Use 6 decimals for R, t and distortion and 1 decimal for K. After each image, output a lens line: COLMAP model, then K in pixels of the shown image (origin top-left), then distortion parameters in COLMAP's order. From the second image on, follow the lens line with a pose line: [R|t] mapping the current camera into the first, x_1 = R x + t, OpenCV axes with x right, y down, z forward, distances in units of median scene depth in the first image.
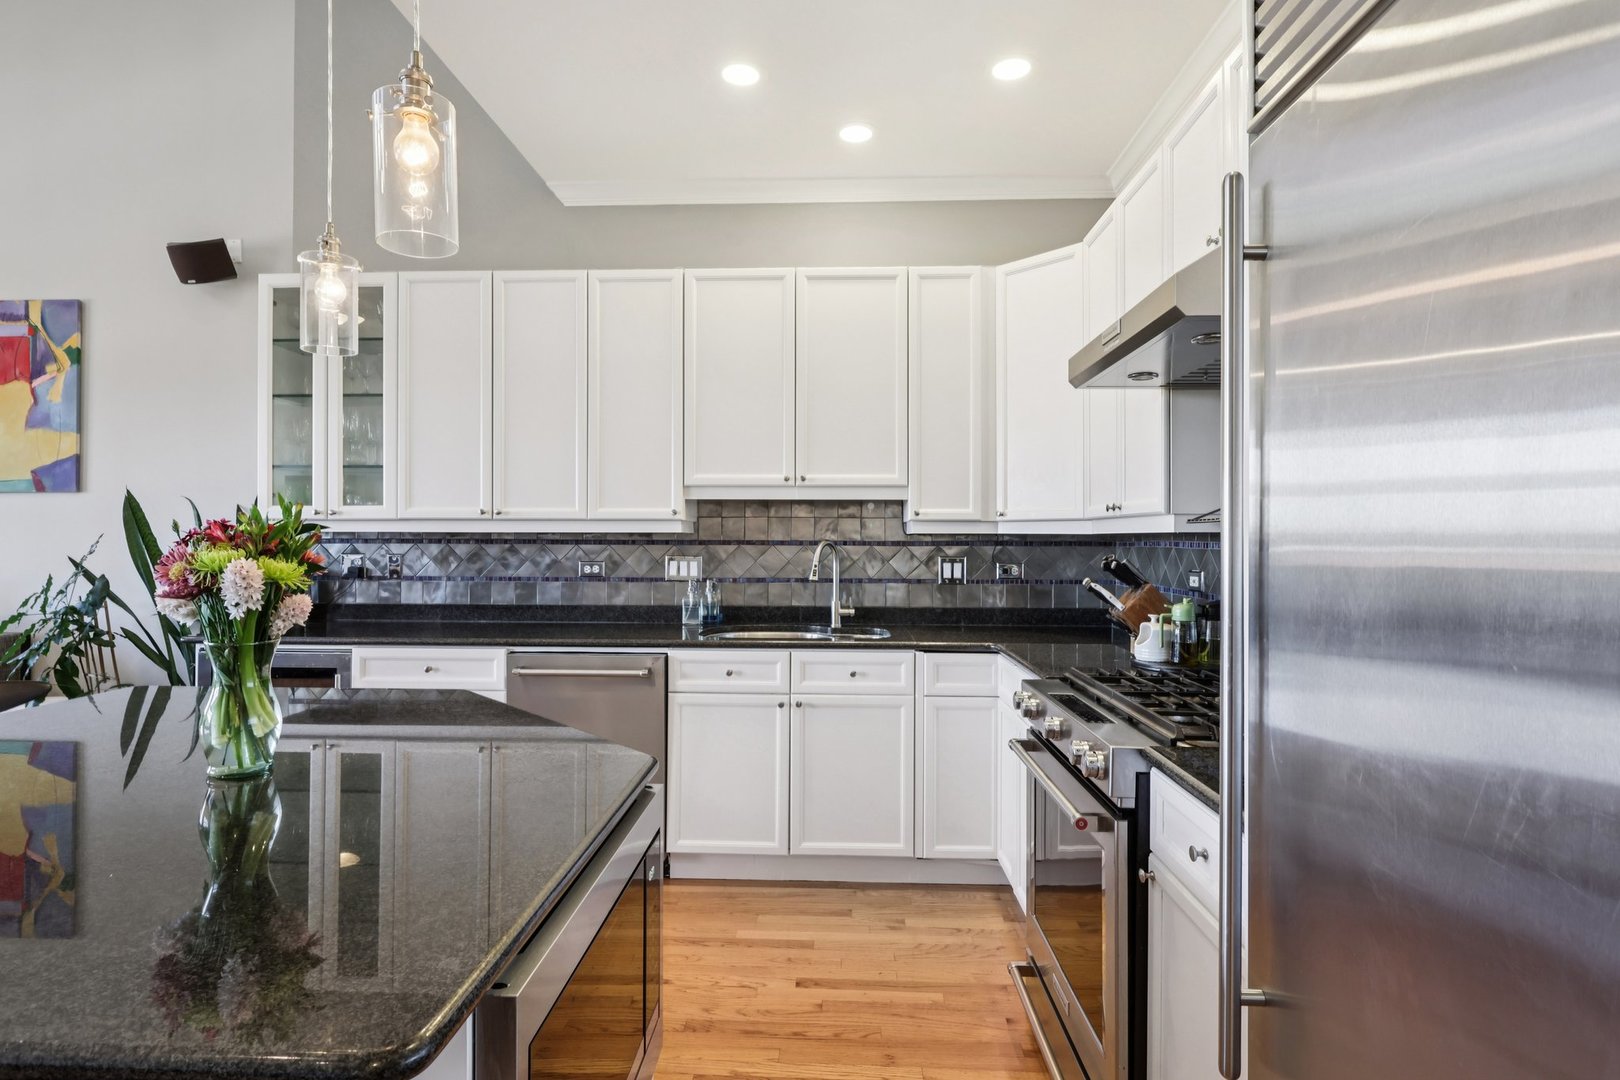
lens RADIAL K [[837.9, 0, 806.2], [0, 837.9, 531.8], [0, 0, 1]] dist [-0.001838, 0.000835]
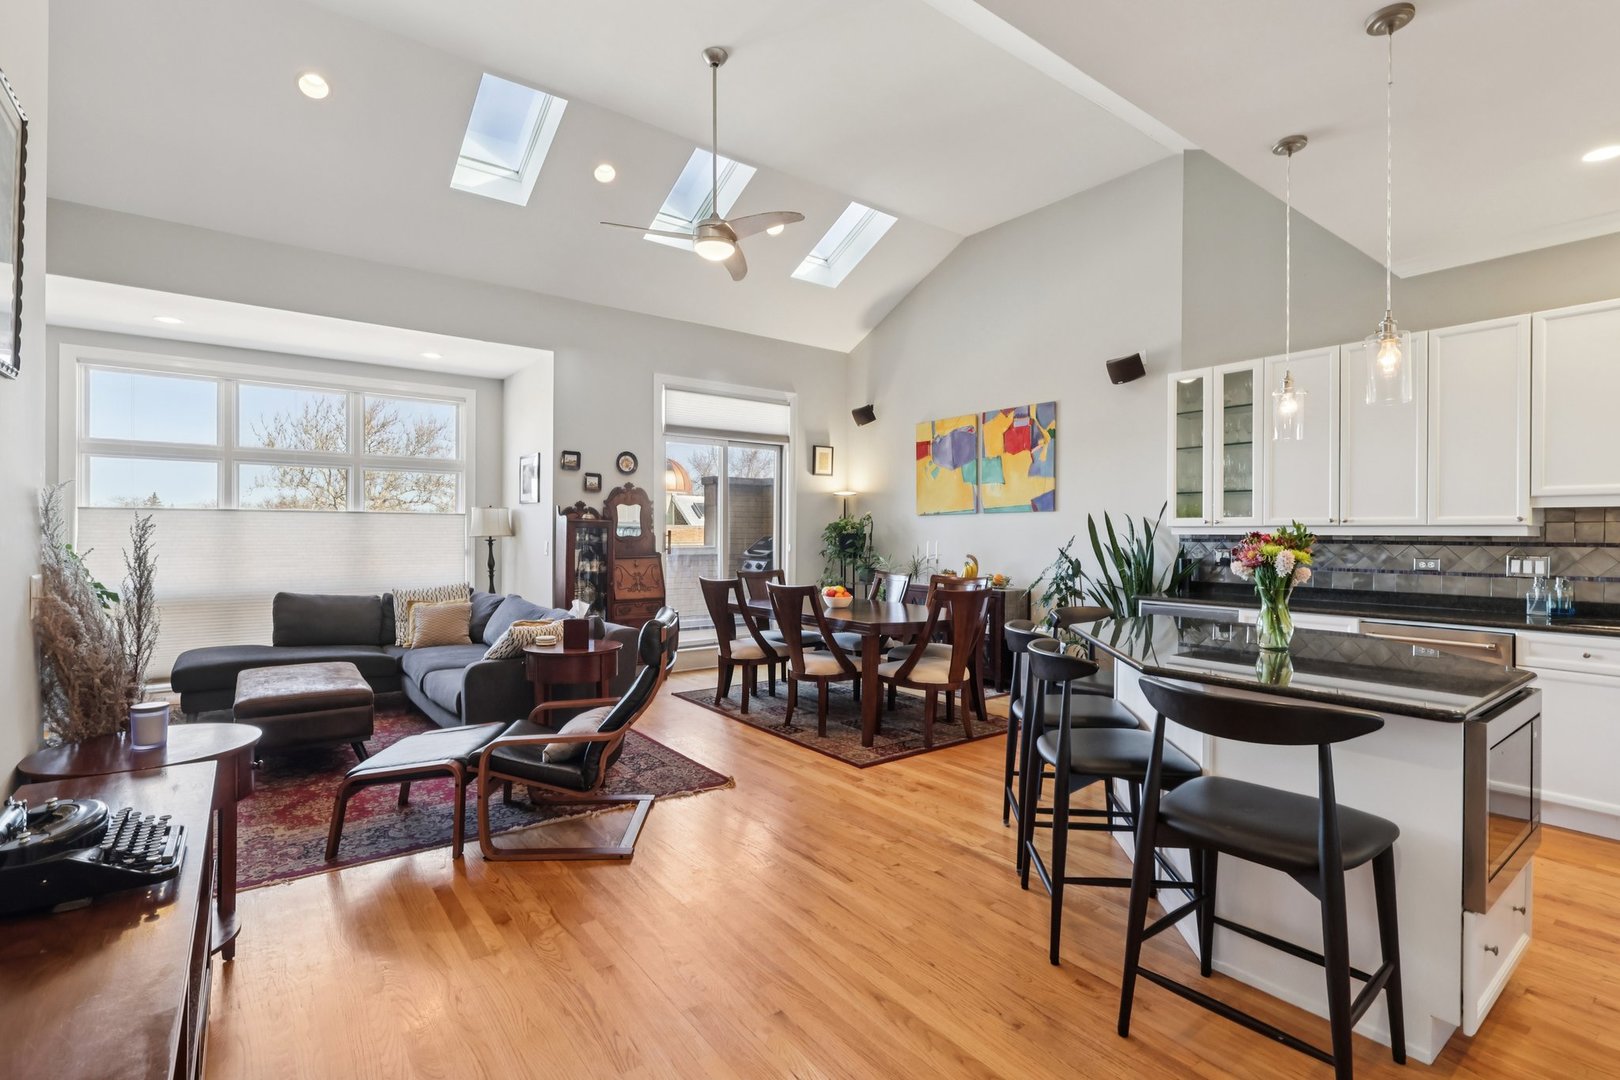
lens RADIAL K [[759.0, 0, 809.8], [0, 759.0, 537.2], [0, 0, 1]] dist [0.000415, 0.001326]
pose [[0.641934, 0.005143, -0.766743, 0.023486], [0.001275, 0.999969, 0.007776, -0.006865], [0.766759, -0.005969, 0.641907, -0.464370]]
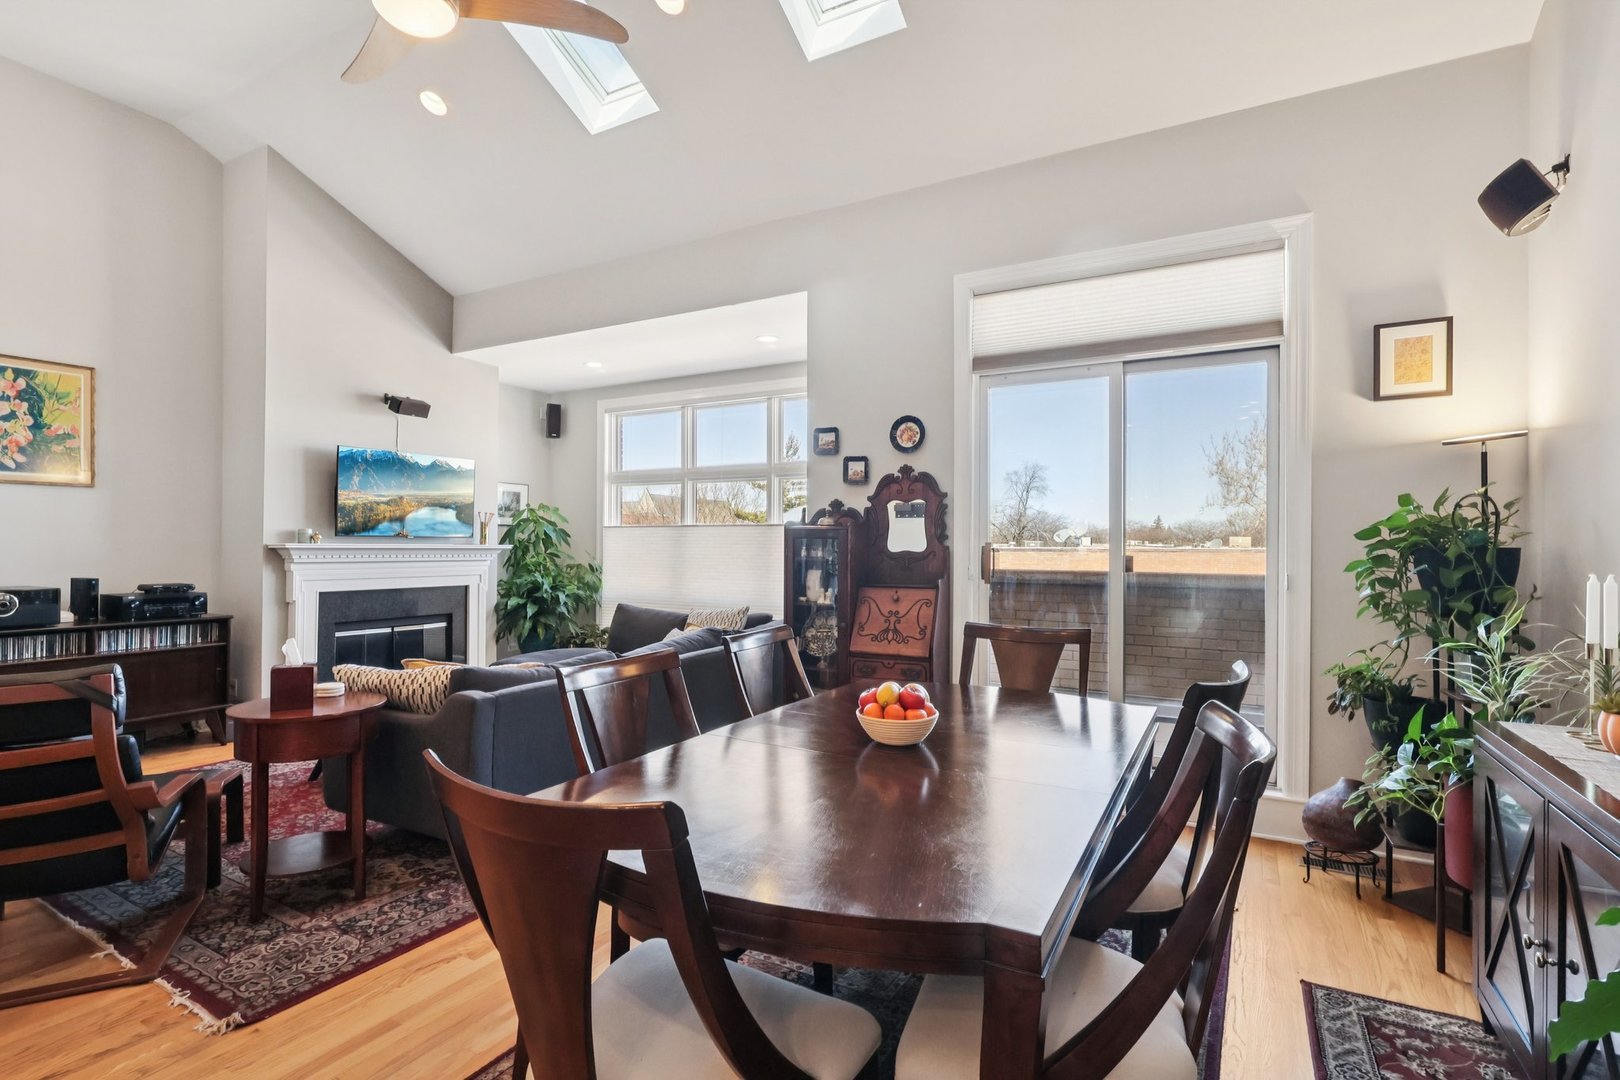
lens RADIAL K [[778.3, 0, 799.3], [0, 778.3, 544.3], [0, 0, 1]] dist [0.001409, -0.000009]
pose [[-0.456920, -0.006475, -0.889484, -0.583559], [-0.000340, 0.999975, -0.007105, 0.002583], [0.889508, -0.002944, -0.456911, 0.832101]]
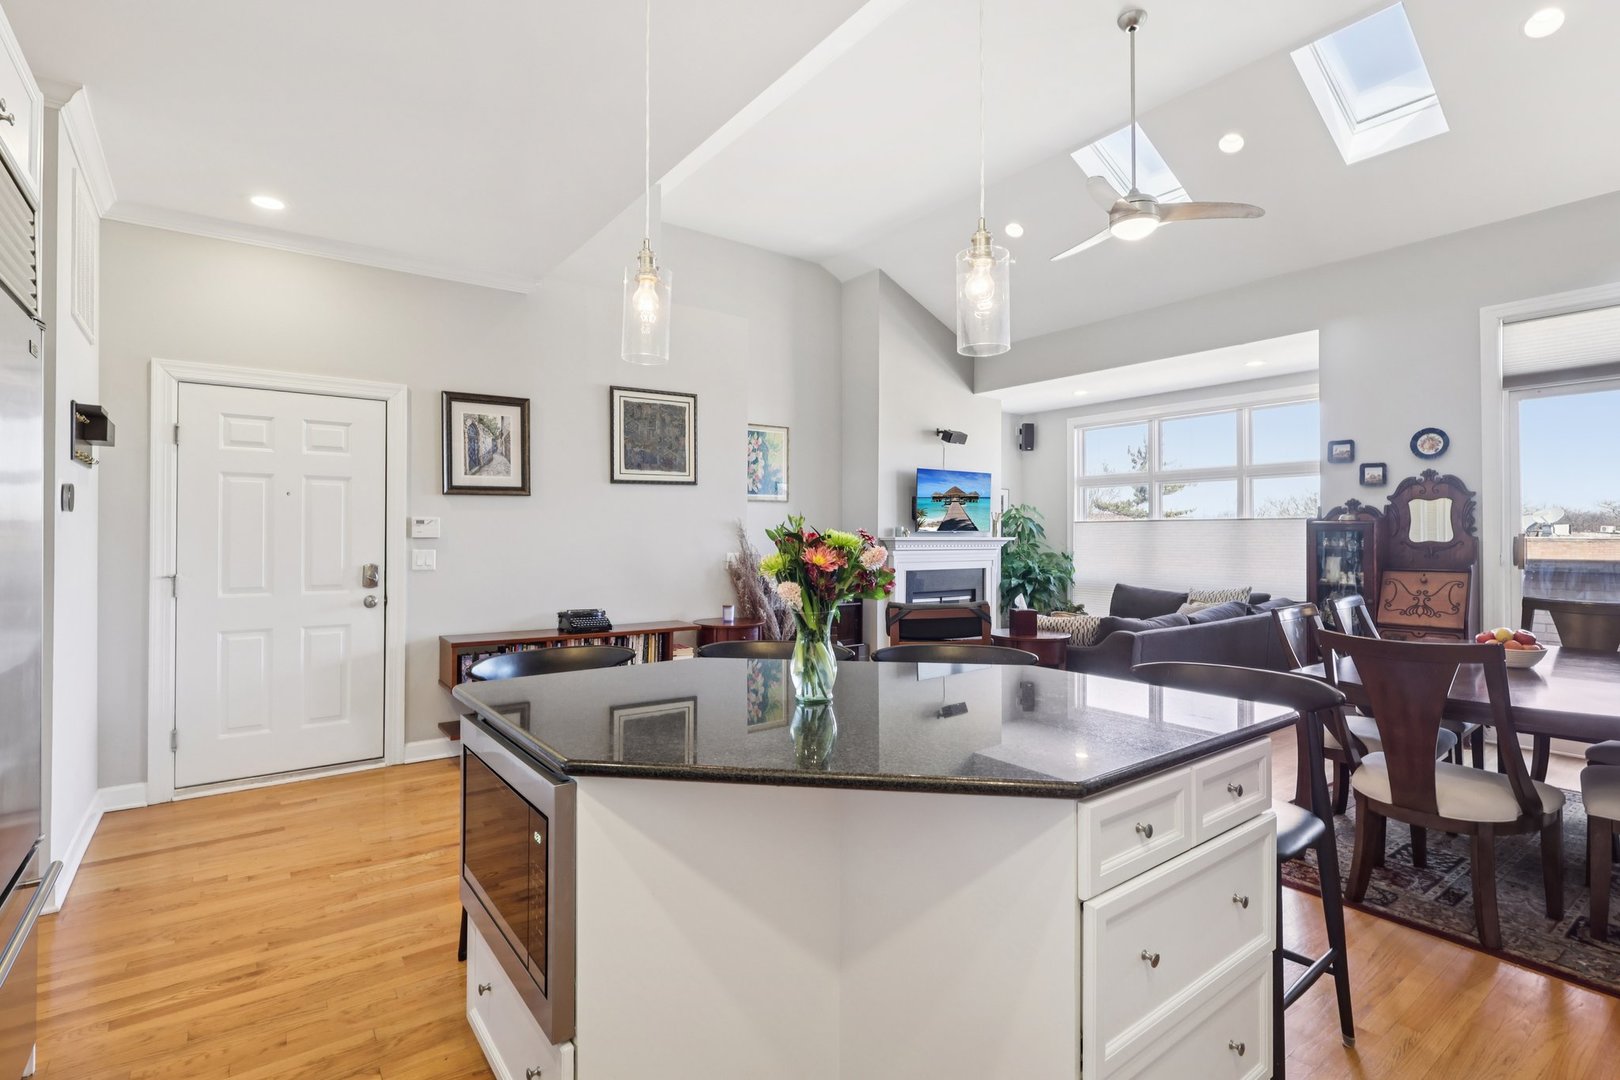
lens RADIAL K [[768.1, 0, 810.9], [0, 768.1, 528.9], [0, 0, 1]] dist [0.001137, 0.000455]
pose [[-0.772467, -0.008987, -0.634991, 0.073060], [0.001931, 0.999862, -0.016500, 0.002749], [0.635051, -0.013972, -0.772343, 0.800159]]
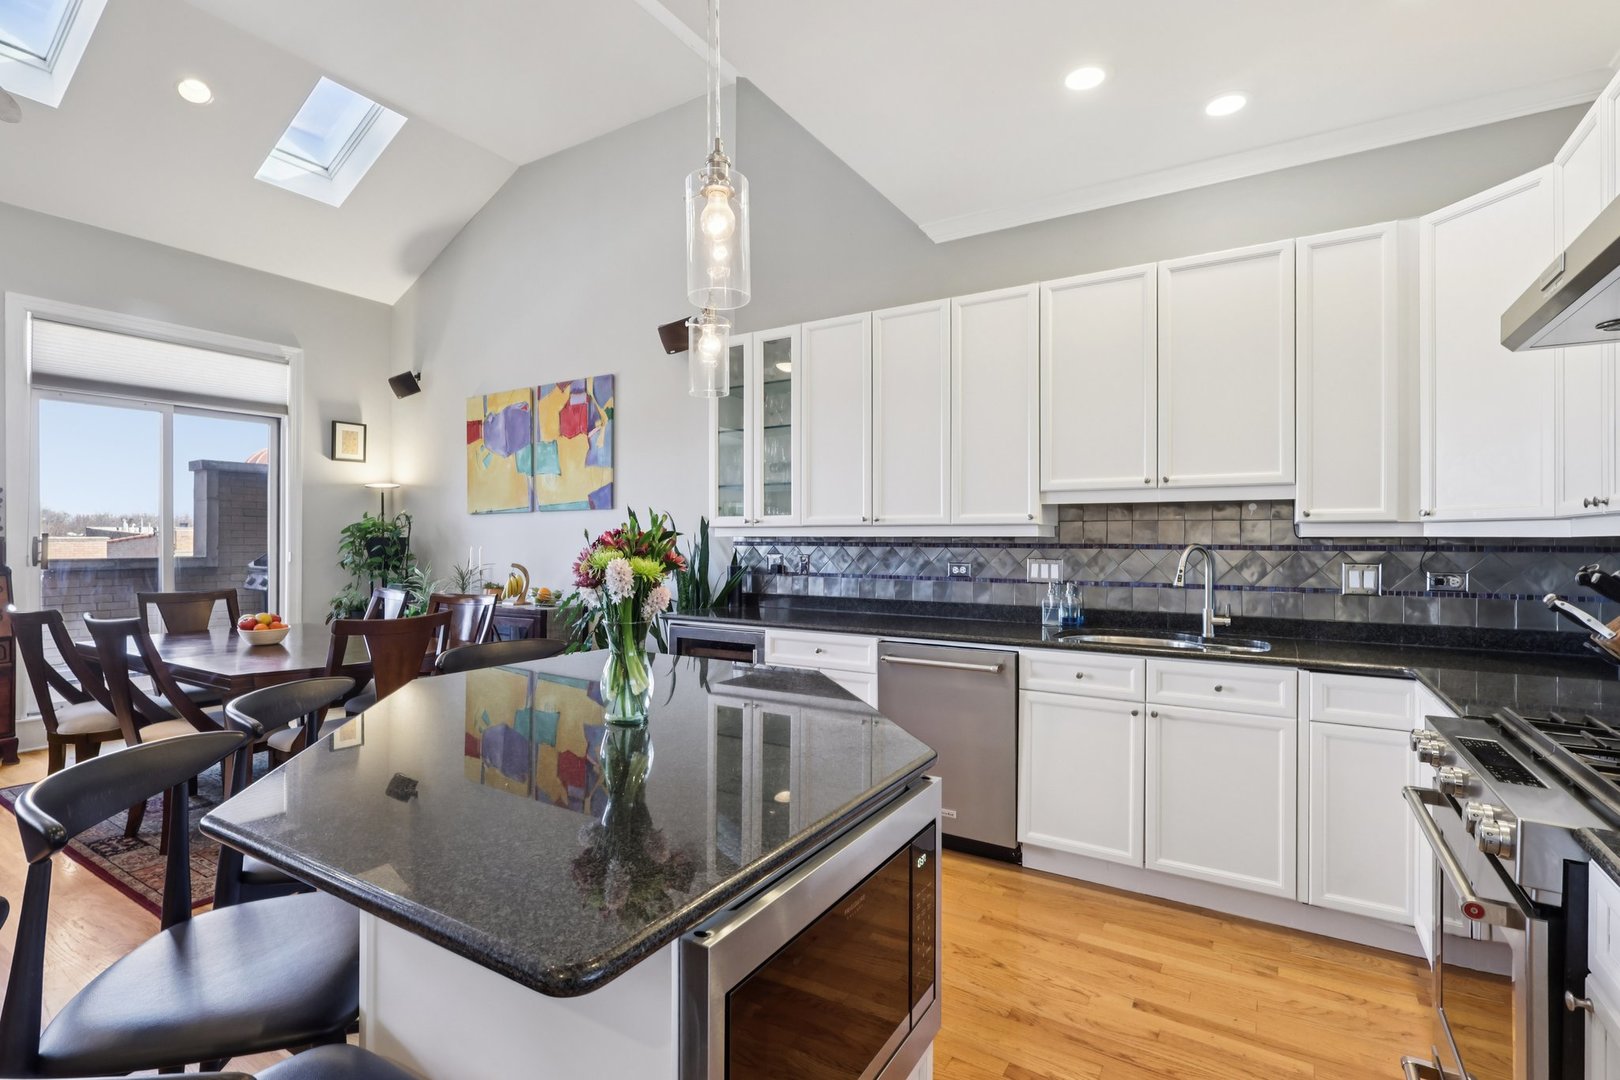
lens RADIAL K [[759.0, 0, 809.8], [0, 759.0, 537.2], [0, 0, 1]] dist [0.000415, 0.001326]
pose [[0.872831, -0.001990, -0.488019, 0.062836], [0.003383, 0.999992, 0.001972, -0.000887], [0.488012, -0.003372, 0.872831, 0.038504]]
